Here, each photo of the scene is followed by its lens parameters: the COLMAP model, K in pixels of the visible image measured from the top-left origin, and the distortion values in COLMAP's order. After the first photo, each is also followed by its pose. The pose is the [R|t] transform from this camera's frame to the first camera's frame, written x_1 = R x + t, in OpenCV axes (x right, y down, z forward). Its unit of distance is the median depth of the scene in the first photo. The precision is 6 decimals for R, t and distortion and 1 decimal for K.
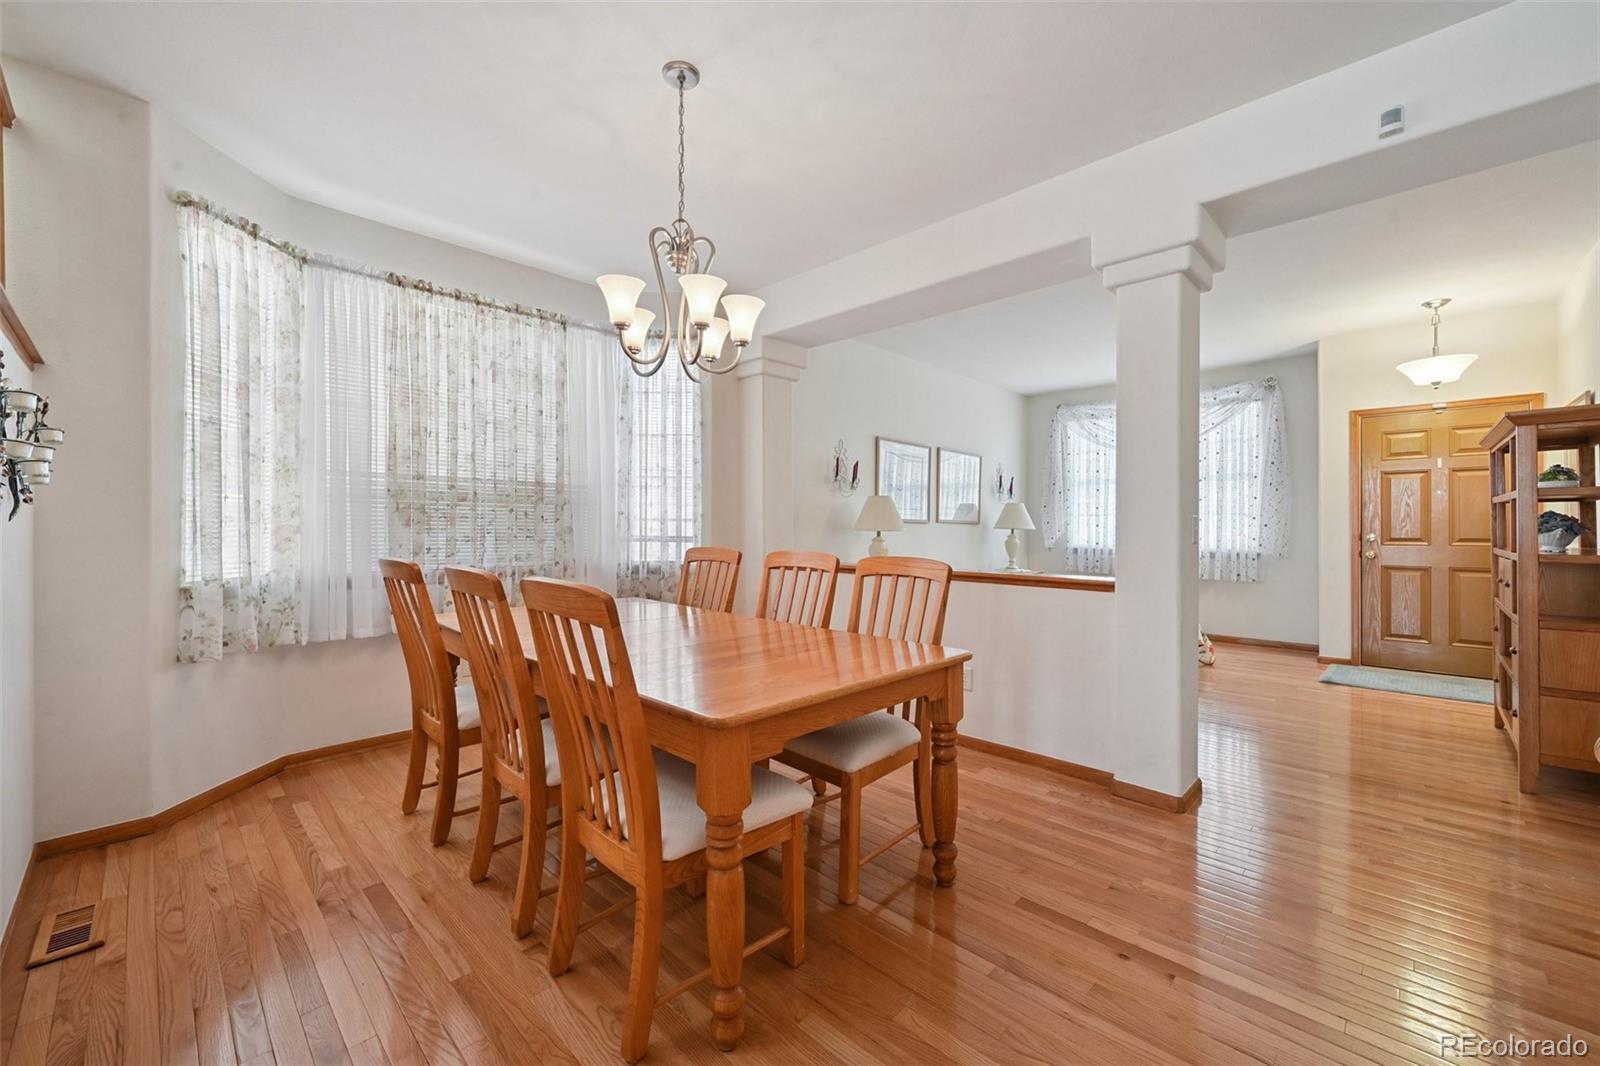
lens RADIAL K [[630.4, 0, 802.0], [0, 630.4, 525.4], [0, 0, 1]] dist [-0.003149, 0.000197]
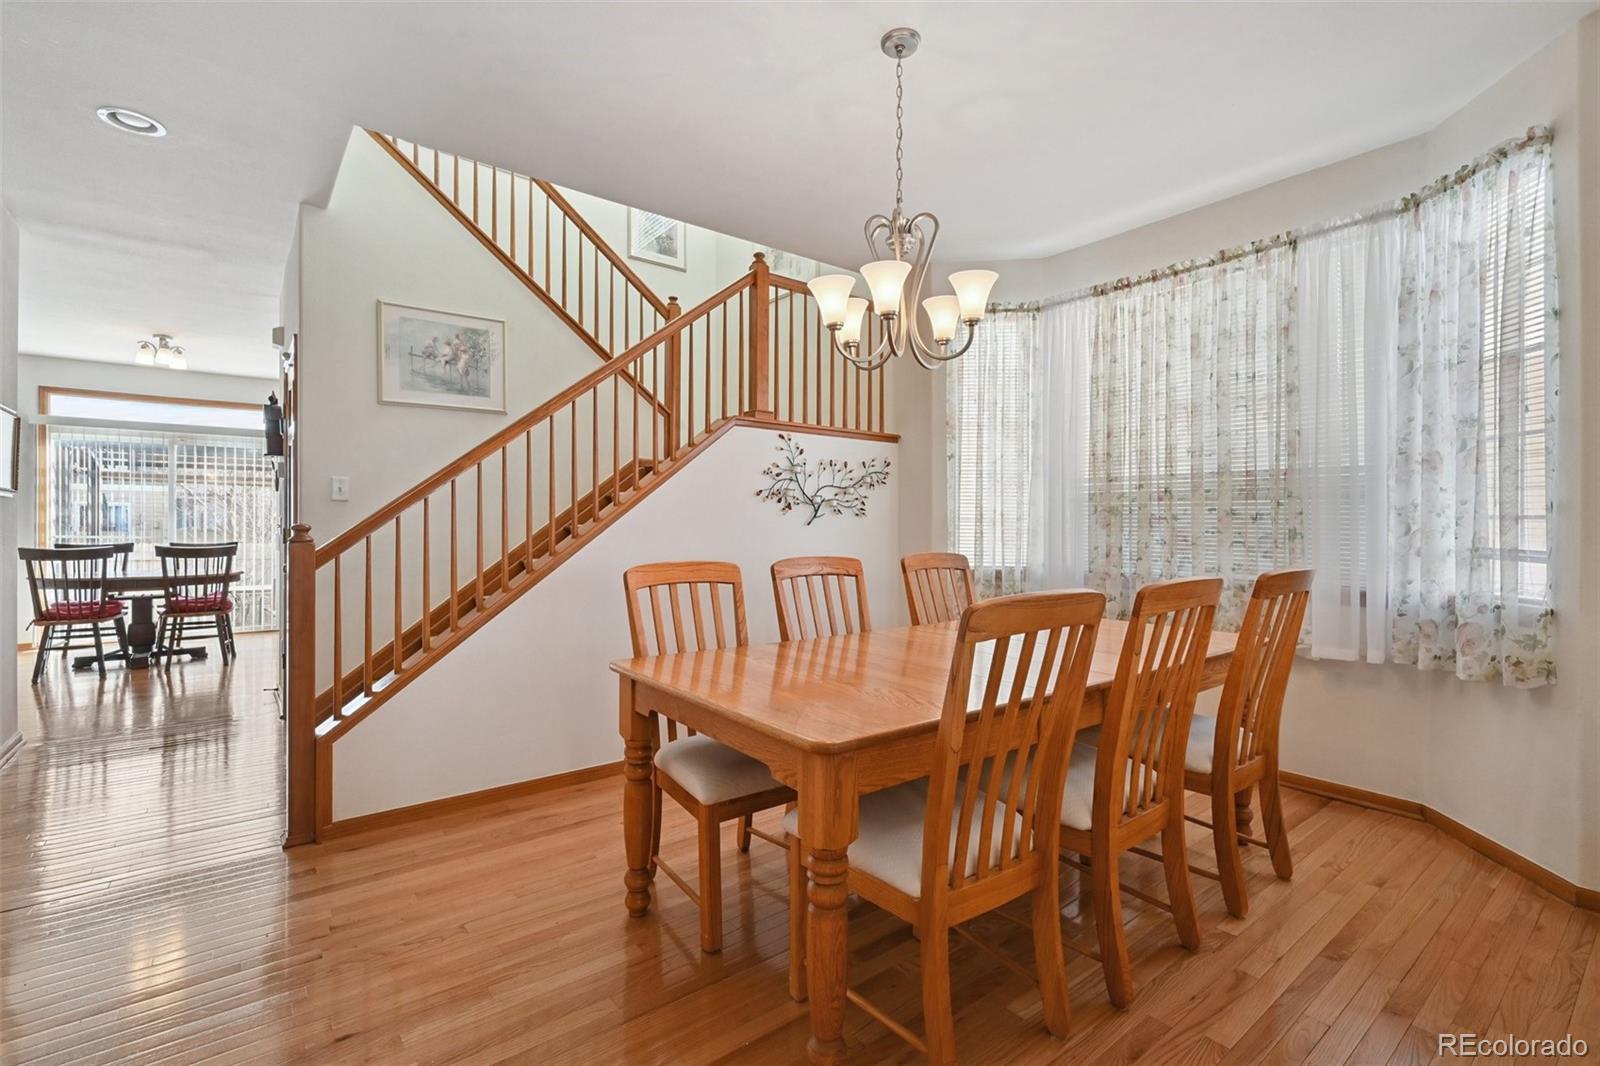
lens RADIAL K [[720.0, 0, 796.4], [0, 720.0, 528.8], [0, 0, 1]] dist [-0.000820, 0.000428]
pose [[-0.138225, 0.003616, -0.990394, 0.362591], [0.000734, 0.999993, 0.003548, -0.001552], [0.990401, -0.000236, -0.138227, 0.405397]]
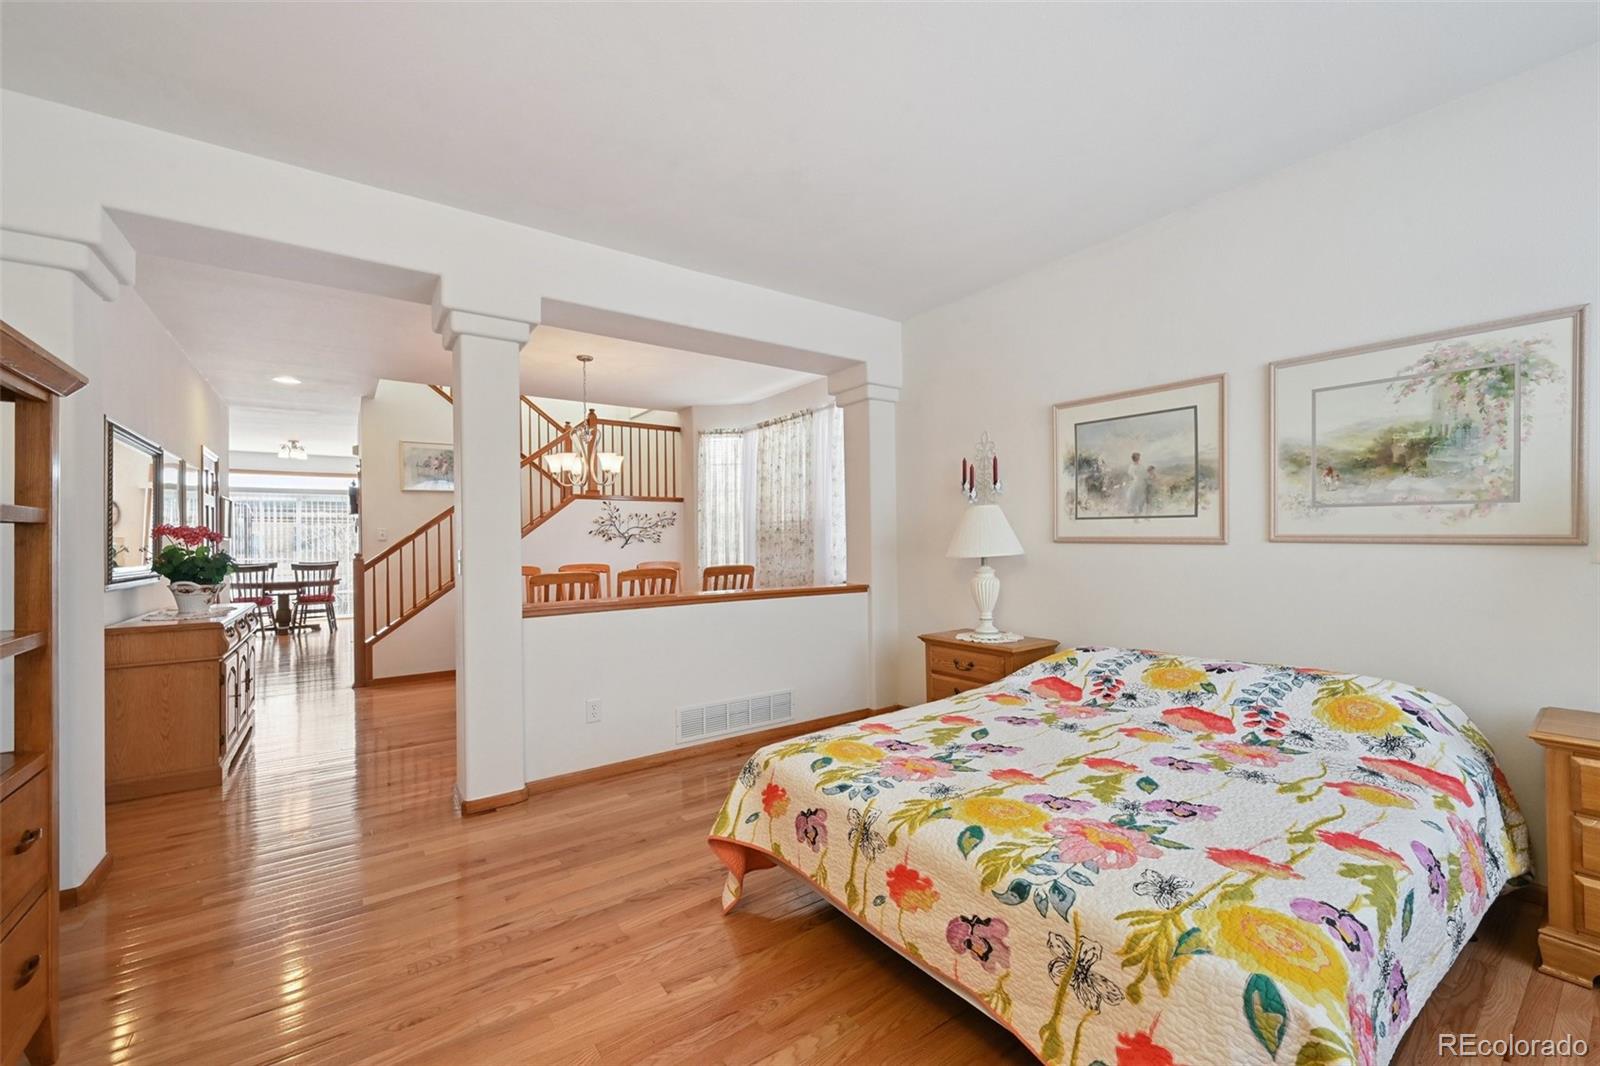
lens RADIAL K [[630.4, 0, 789.2], [0, 630.4, 540.0], [0, 0, 1]] dist [-0.003149, 0.000197]
pose [[-0.183759, 0.000848, -0.982971, 0.801660], [0.015148, 0.999883, -0.001969, -0.011955], [0.982855, -0.015252, -0.183750, 0.882751]]
